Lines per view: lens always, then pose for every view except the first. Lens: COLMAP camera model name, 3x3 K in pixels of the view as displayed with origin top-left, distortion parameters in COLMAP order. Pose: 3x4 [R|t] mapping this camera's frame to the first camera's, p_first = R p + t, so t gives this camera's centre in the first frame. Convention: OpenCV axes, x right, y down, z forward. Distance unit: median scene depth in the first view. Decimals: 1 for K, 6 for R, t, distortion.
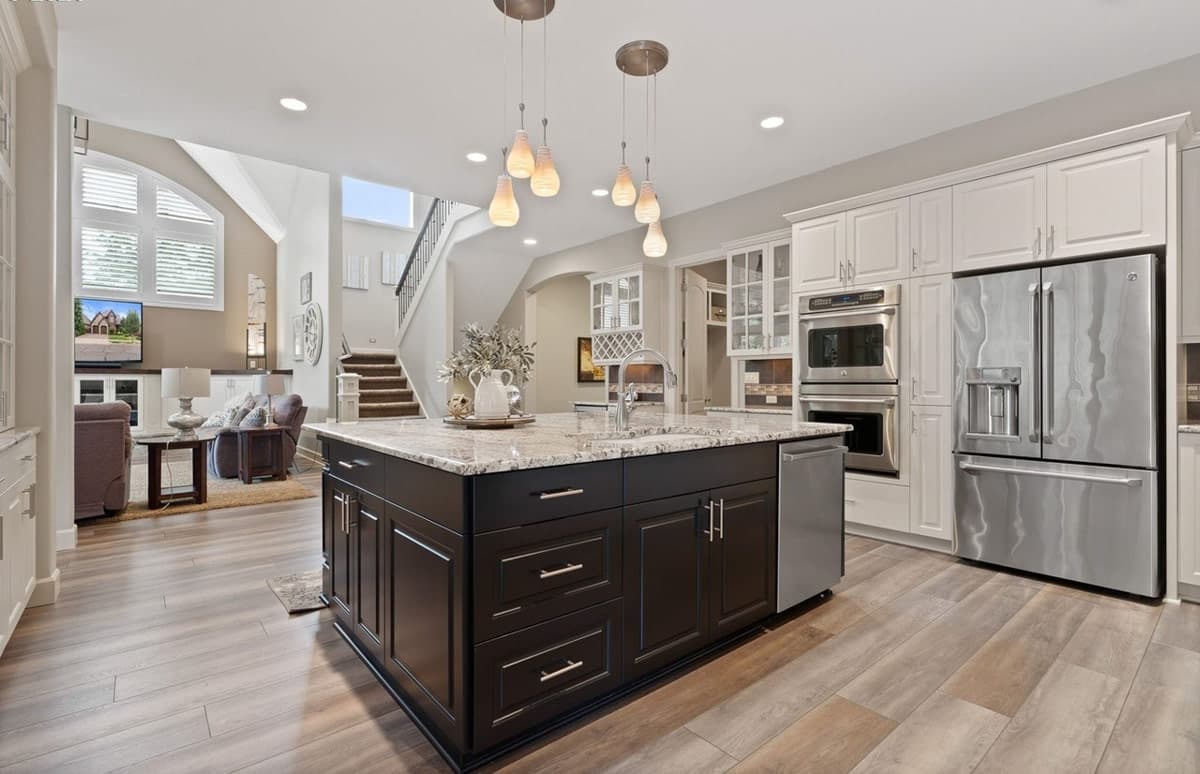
lens RADIAL K [[548.9, 0, 601.2], [0, 548.9, 380.9], [0, 0, 1]] dist [-0.009682, 0.004957]
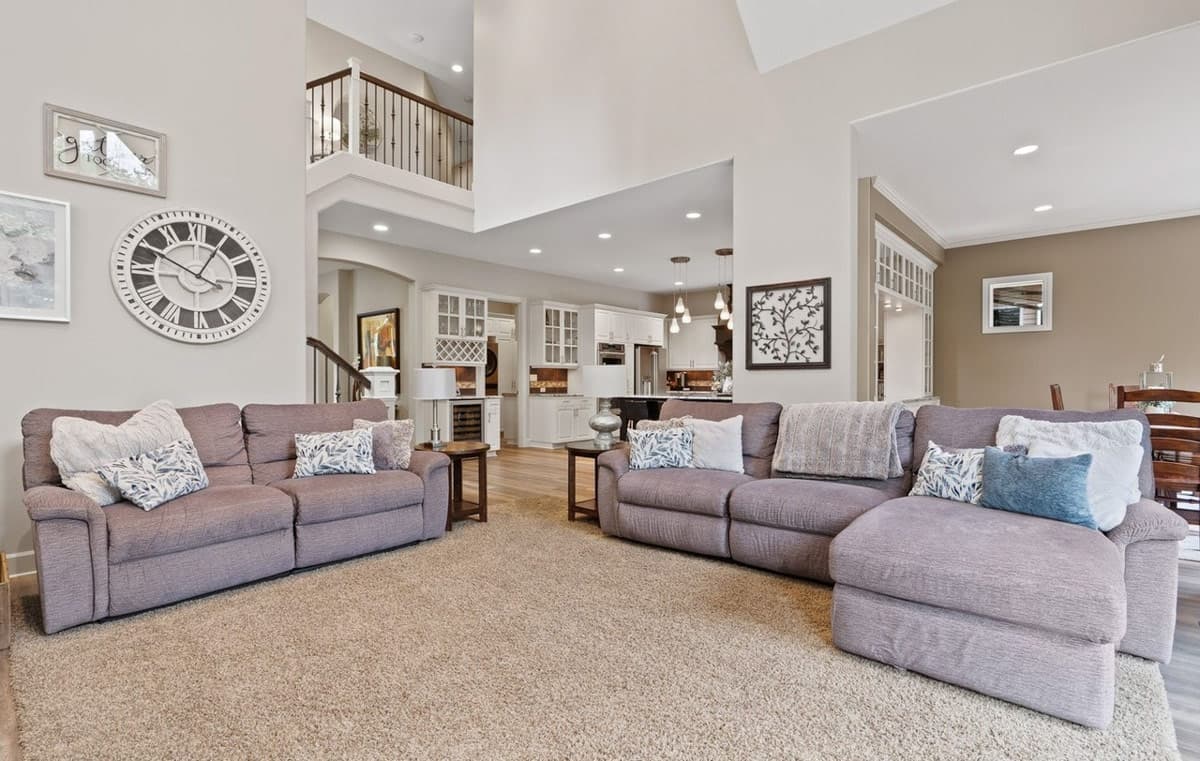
lens RADIAL K [[540.8, 0, 605.9], [0, 540.8, 390.5], [0, 0, 1]] dist [-0.023704, -0.000081]
pose [[-0.134236, -0.015852, 0.990823, -2.588911], [-0.001342, 0.999874, 0.015815, 0.012490], [-0.990949, 0.000793, -0.134240, 1.777539]]
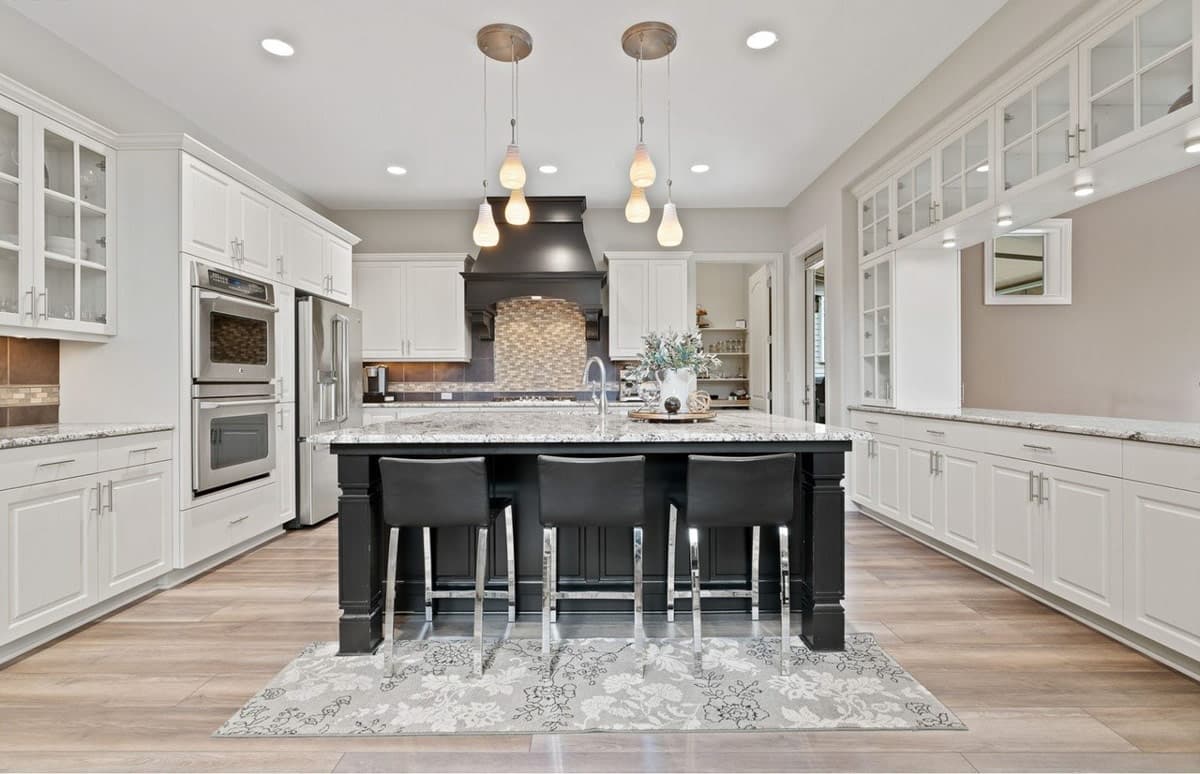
lens RADIAL K [[548.9, 0, 595.1], [0, 548.9, 379.6], [0, 0, 1]] dist [-0.009682, 0.004957]
pose [[-0.751483, 0.008176, 0.659702, -0.697311], [0.005057, 0.999965, -0.006632, 0.010935], [-0.659733, -0.001648, -0.751498, 1.671292]]
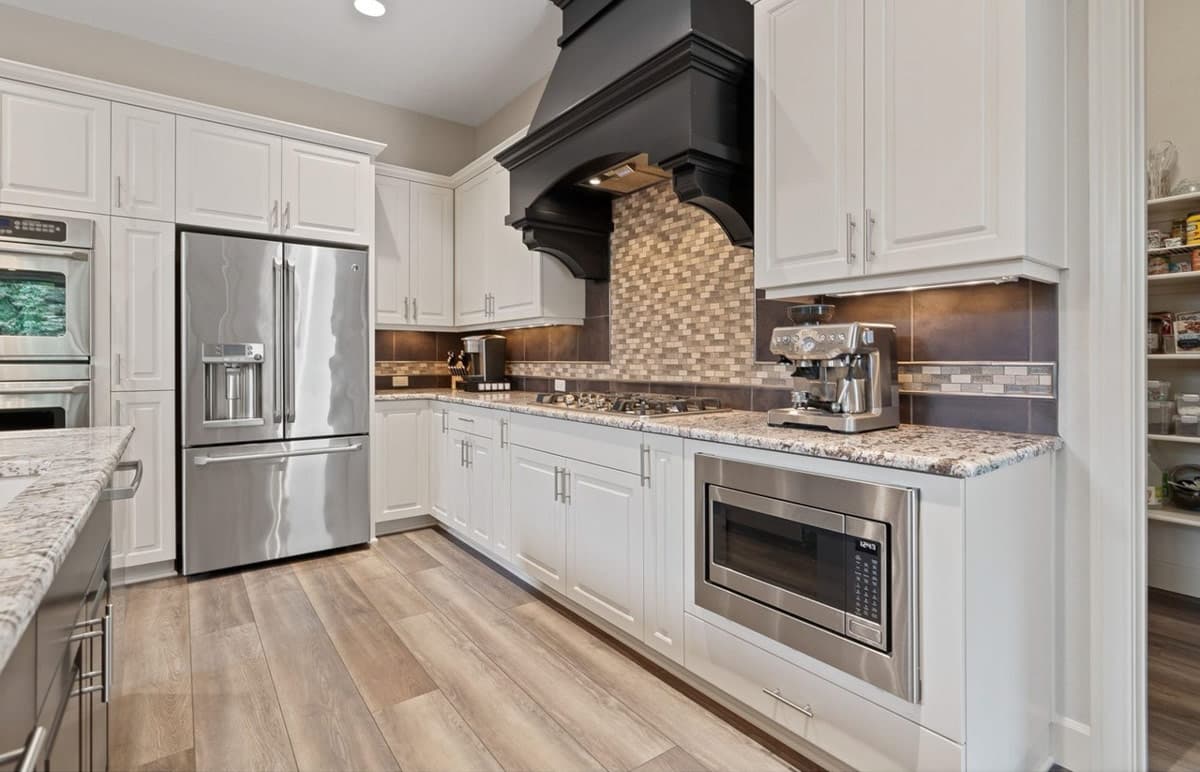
lens RADIAL K [[564.2, 0, 609.5], [0, 564.2, 361.6], [0, 0, 1]] dist [-0.015351, 0.003096]
pose [[0.050124, 0.001034, 0.998742, -0.162318], [-0.000569, 0.999999, -0.001007, 0.005695], [-0.998743, -0.000518, 0.050125, 0.372661]]
